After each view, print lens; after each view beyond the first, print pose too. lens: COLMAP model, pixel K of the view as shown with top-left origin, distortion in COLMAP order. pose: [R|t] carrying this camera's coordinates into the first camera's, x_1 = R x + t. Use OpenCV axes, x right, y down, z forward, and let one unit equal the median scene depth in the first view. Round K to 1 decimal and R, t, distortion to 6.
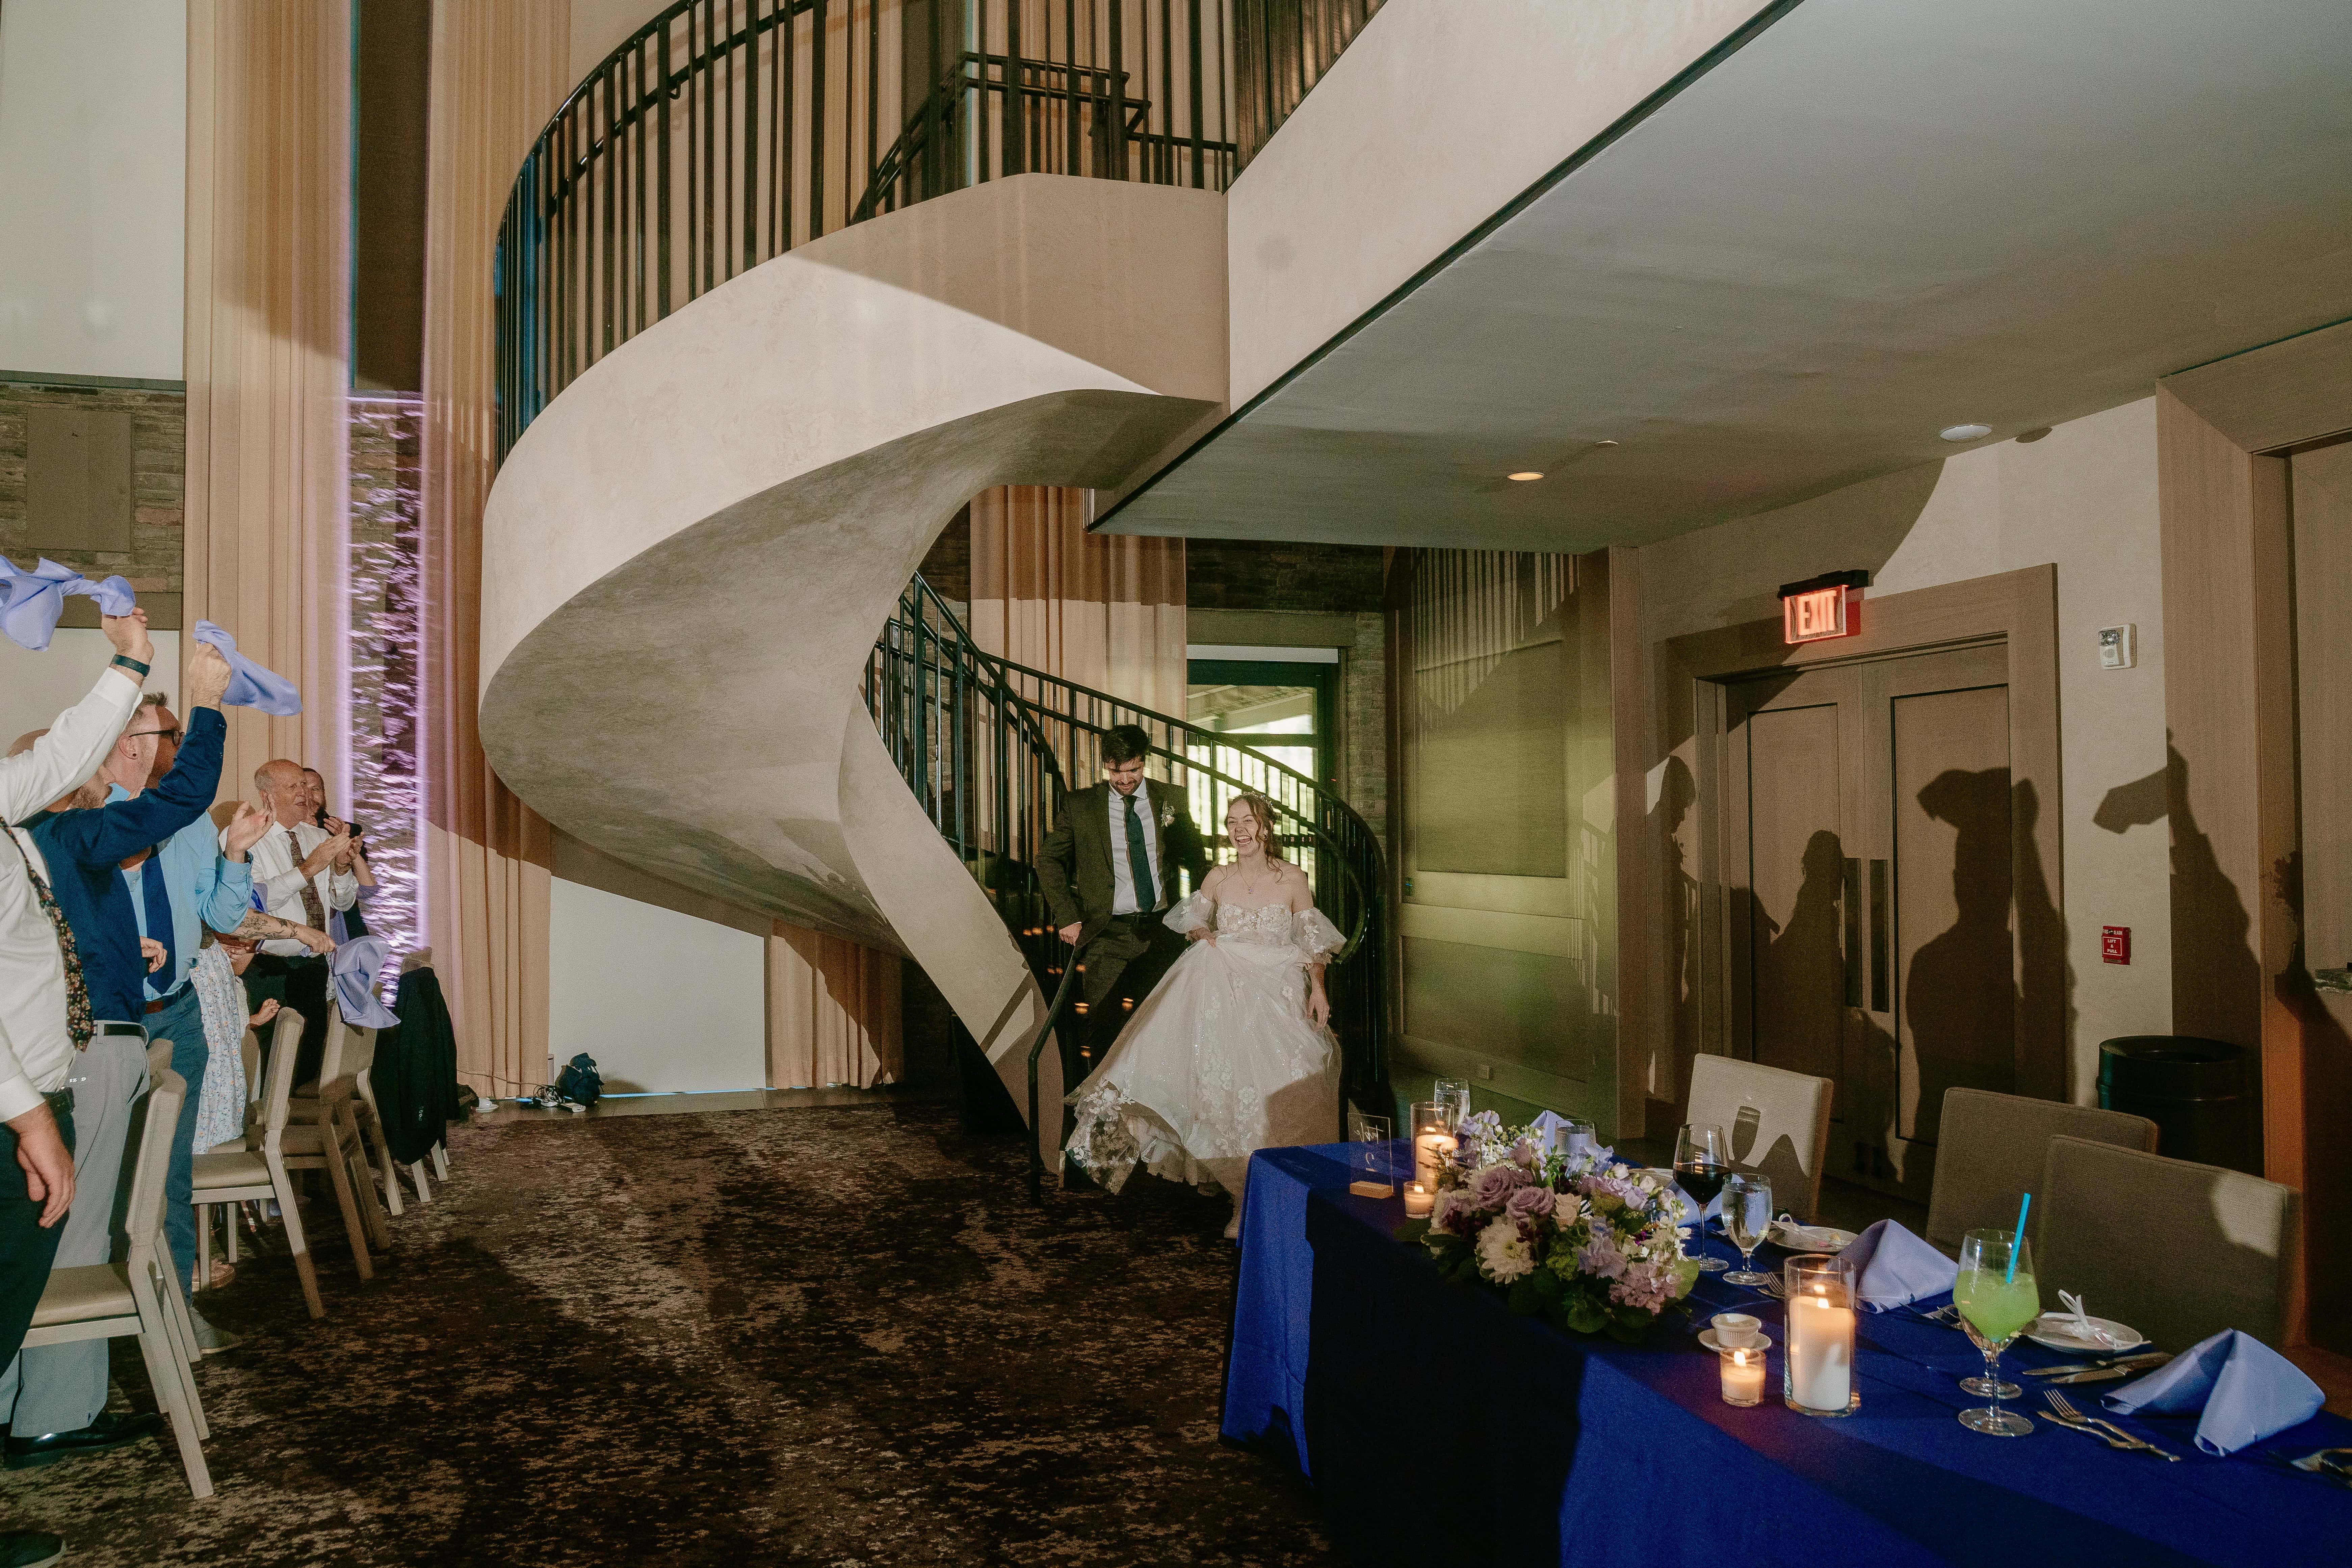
lens RADIAL K [[1673.2, 0, 1182.2], [0, 1673.2, 793.5], [0, 0, 1]] dist [-0.057026, 0.027795]
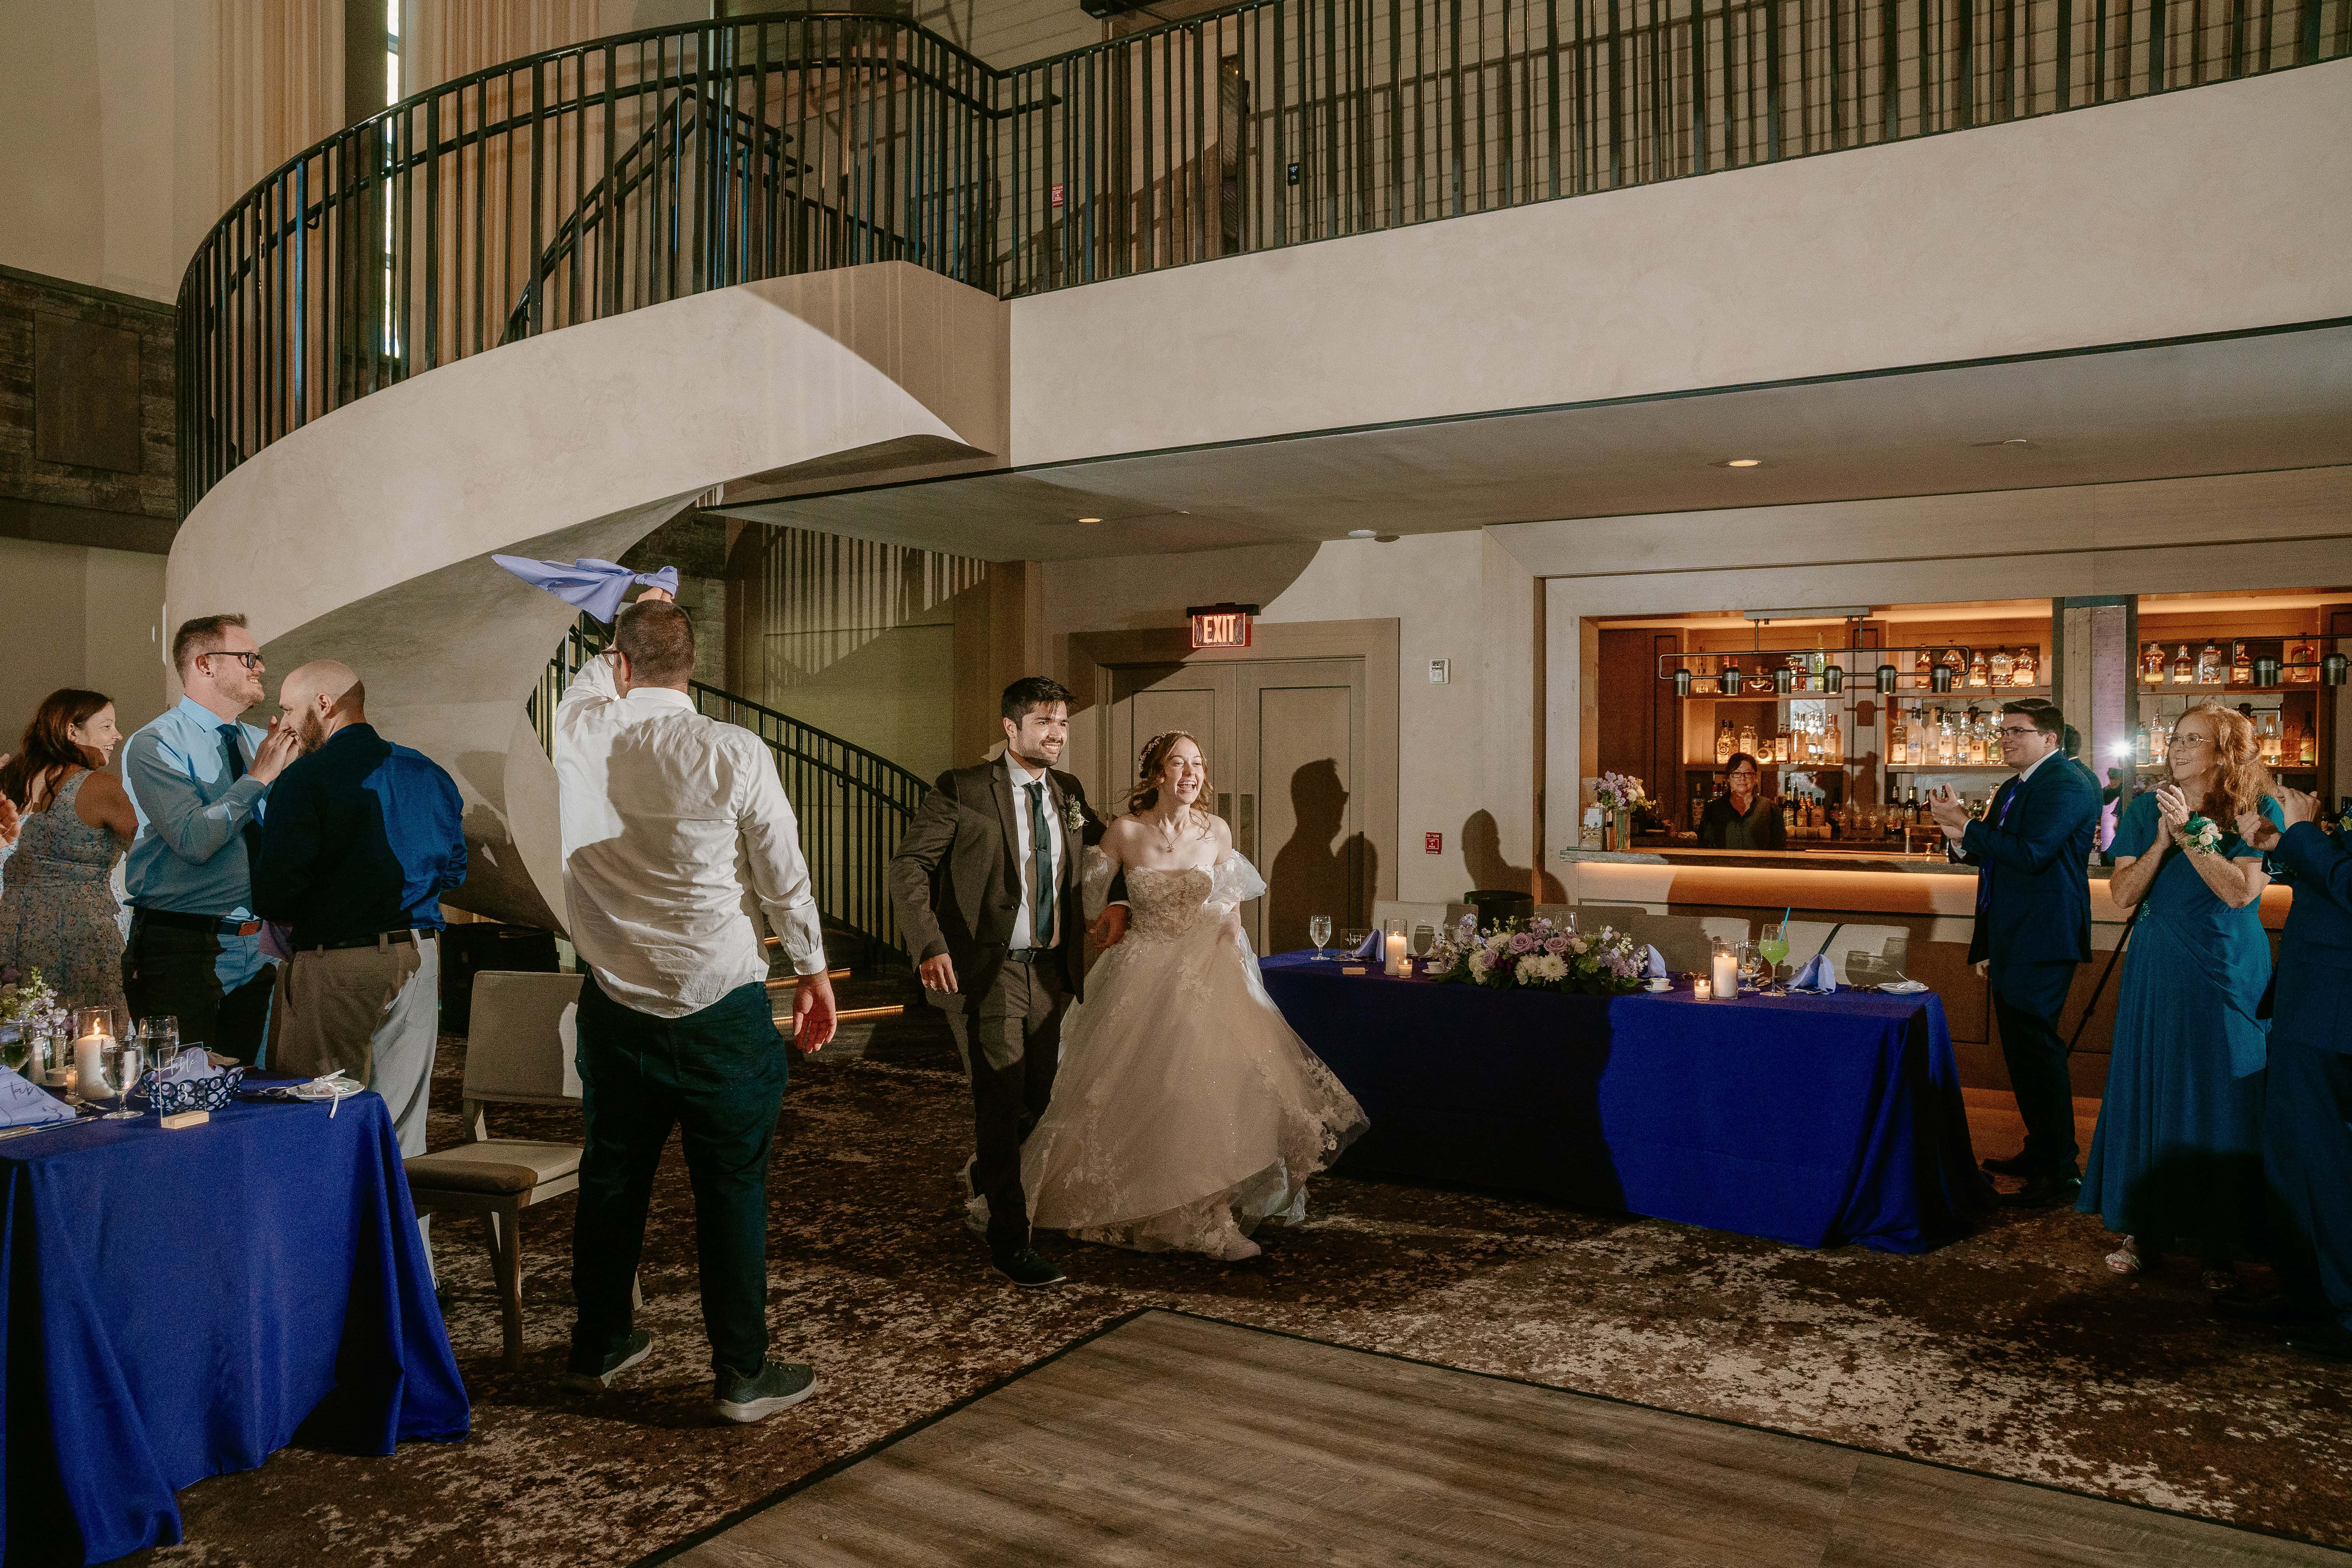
lens RADIAL K [[1673.2, 0, 1173.6], [0, 1673.2, 789.6], [0, 0, 1]] dist [-0.057026, 0.027795]
pose [[0.744576, 0.004829, 0.667520, -0.503125], [-0.026013, 0.999424, 0.021787, 0.003130], [-0.667031, -0.033586, 0.744273, -0.076912]]
